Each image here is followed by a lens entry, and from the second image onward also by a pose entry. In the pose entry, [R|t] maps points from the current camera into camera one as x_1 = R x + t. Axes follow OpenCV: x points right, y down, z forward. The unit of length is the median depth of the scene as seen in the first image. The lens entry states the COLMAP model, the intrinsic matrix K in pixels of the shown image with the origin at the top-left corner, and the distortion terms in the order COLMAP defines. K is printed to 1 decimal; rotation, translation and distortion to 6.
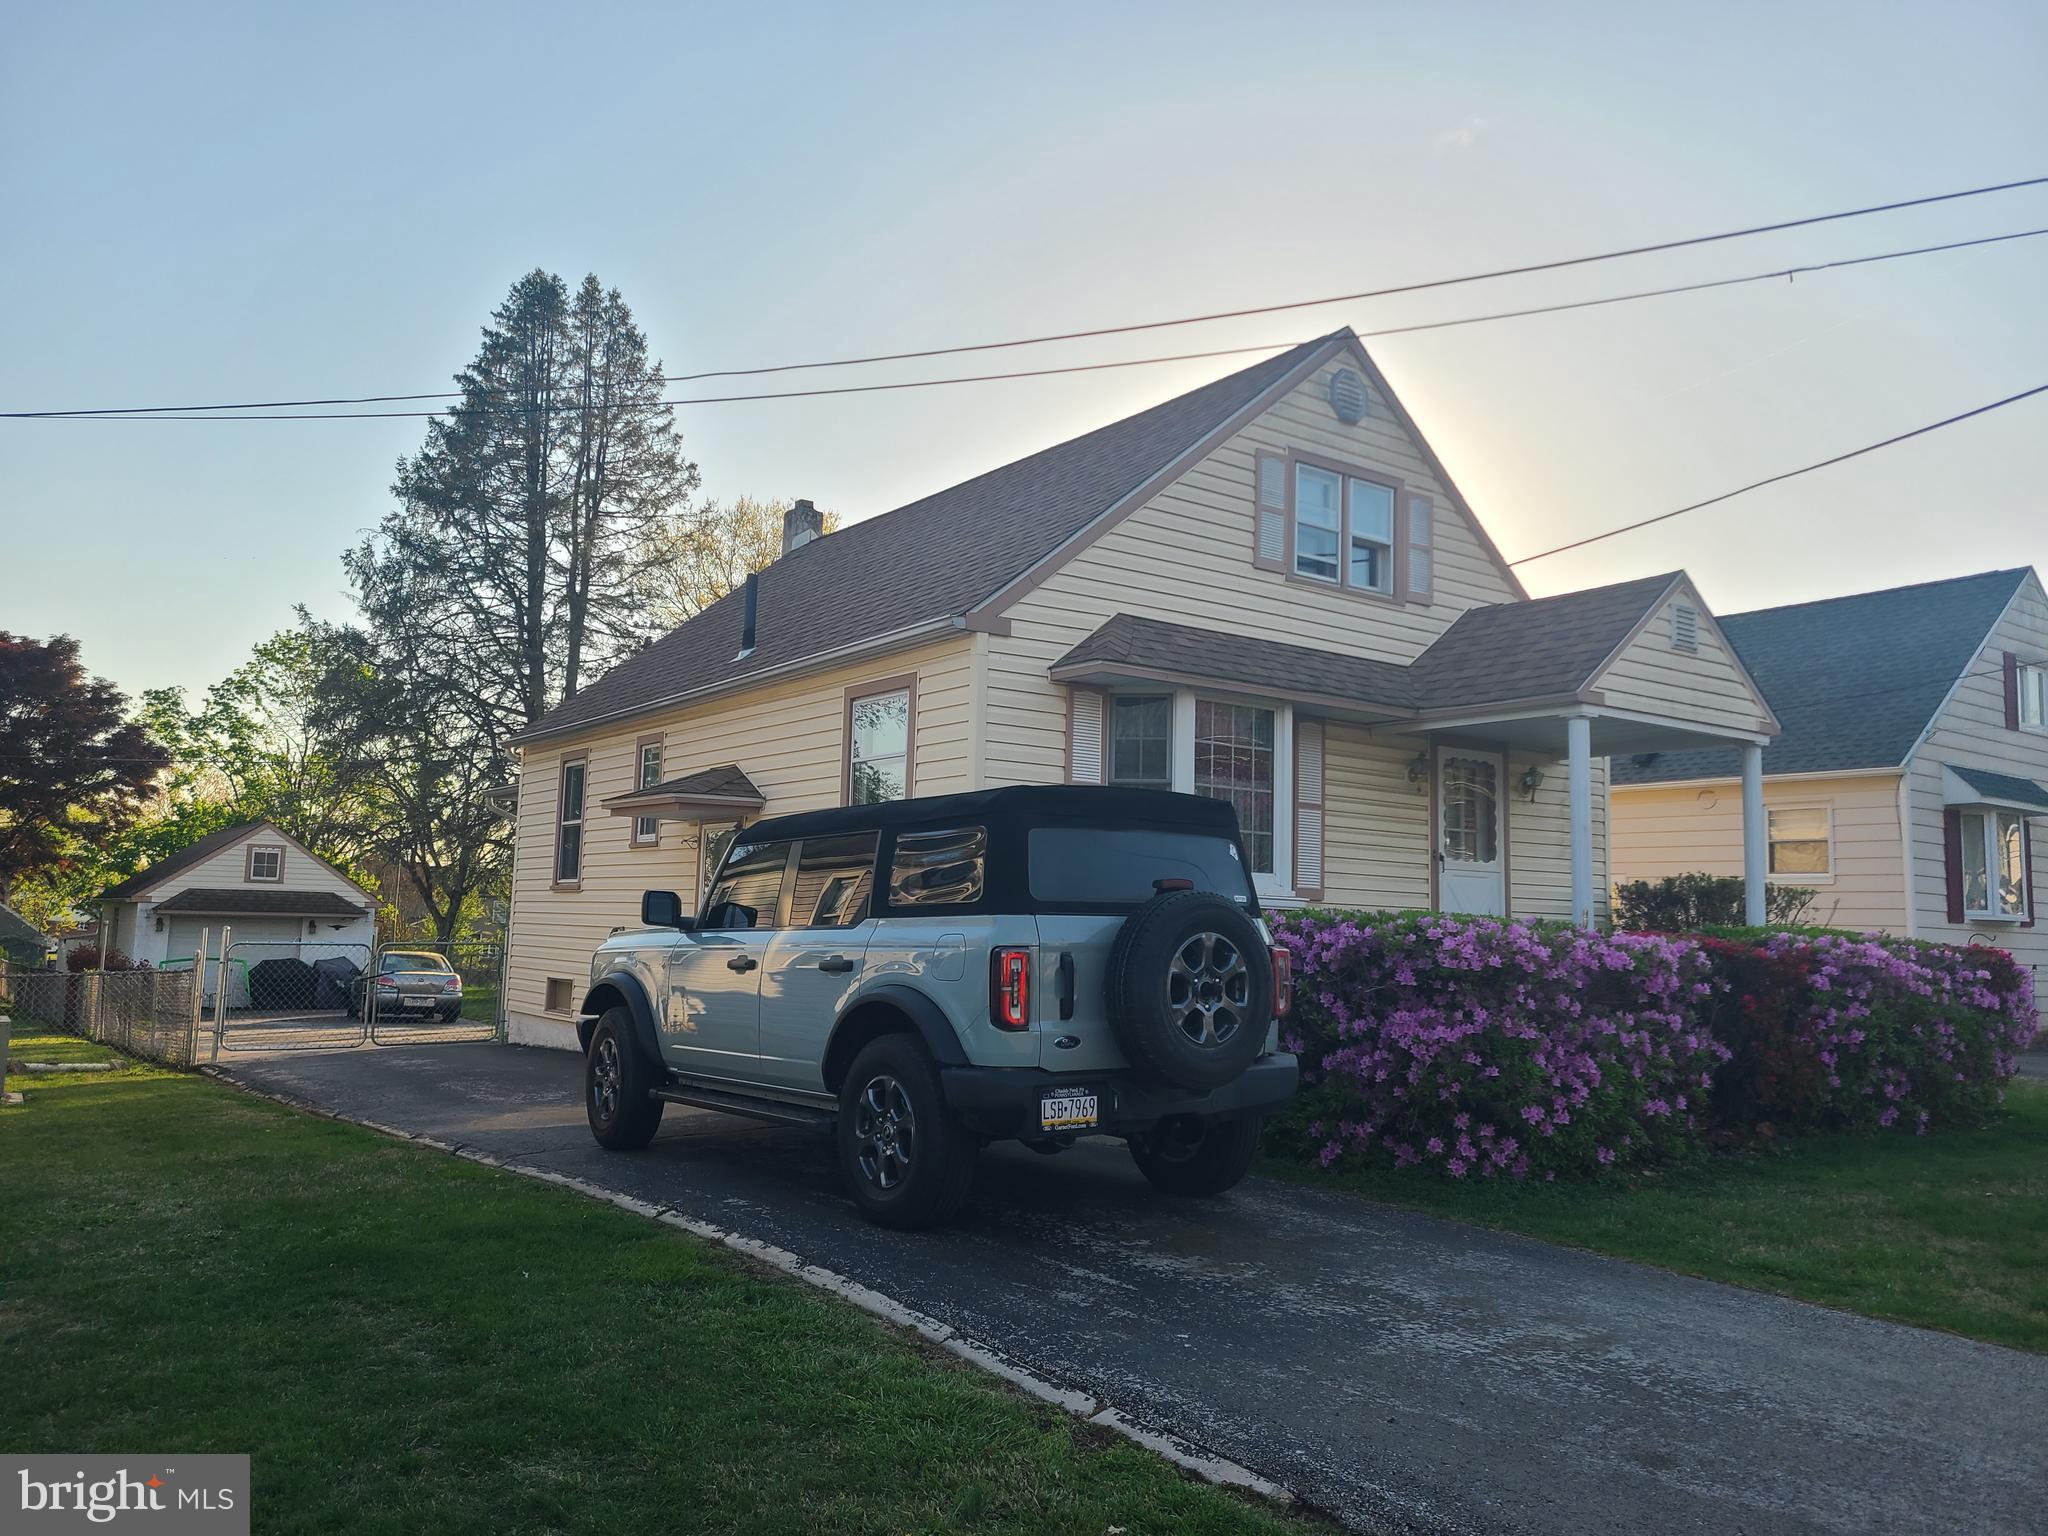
lens RADIAL K [[1541.5, 0, 1036.5], [0, 1541.5, 766.5], [0, 0, 1]] dist [0.049513, -0.006133]
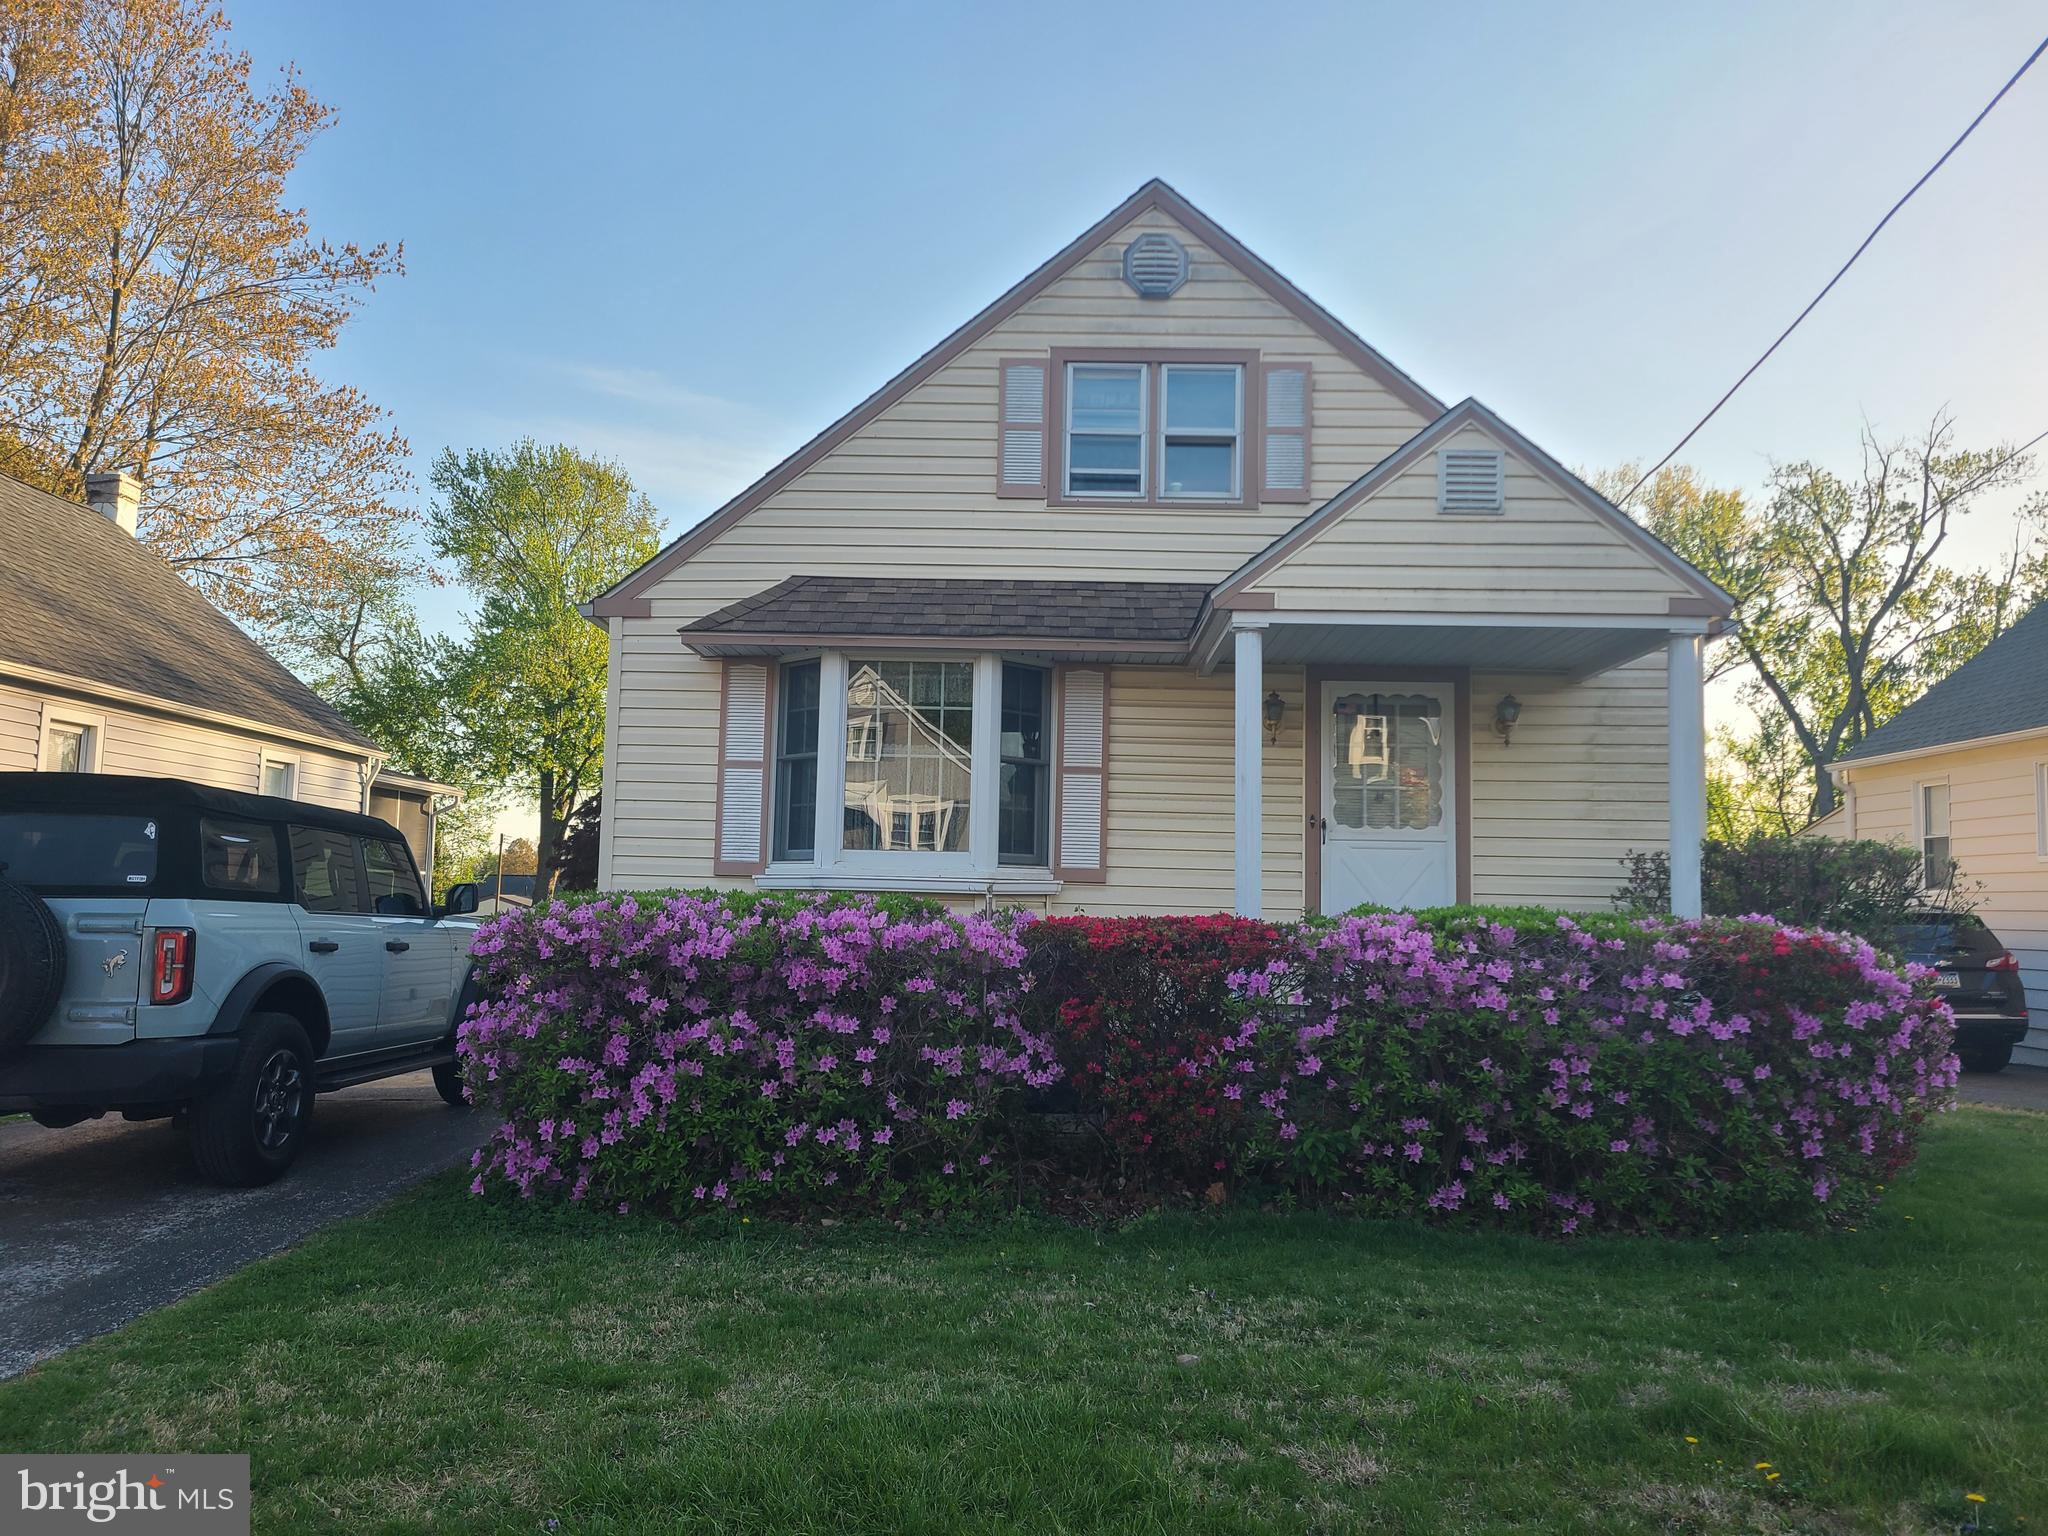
lens RADIAL K [[1541.5, 0, 1020.7], [0, 1541.5, 784.8], [0, 0, 1]] dist [0.049513, -0.006133]
pose [[0.786485, -0.056416, -0.615028, 0.631470], [0.061882, 0.998006, -0.012413, 0.039840], [0.614502, -0.028297, 0.788408, 0.304007]]
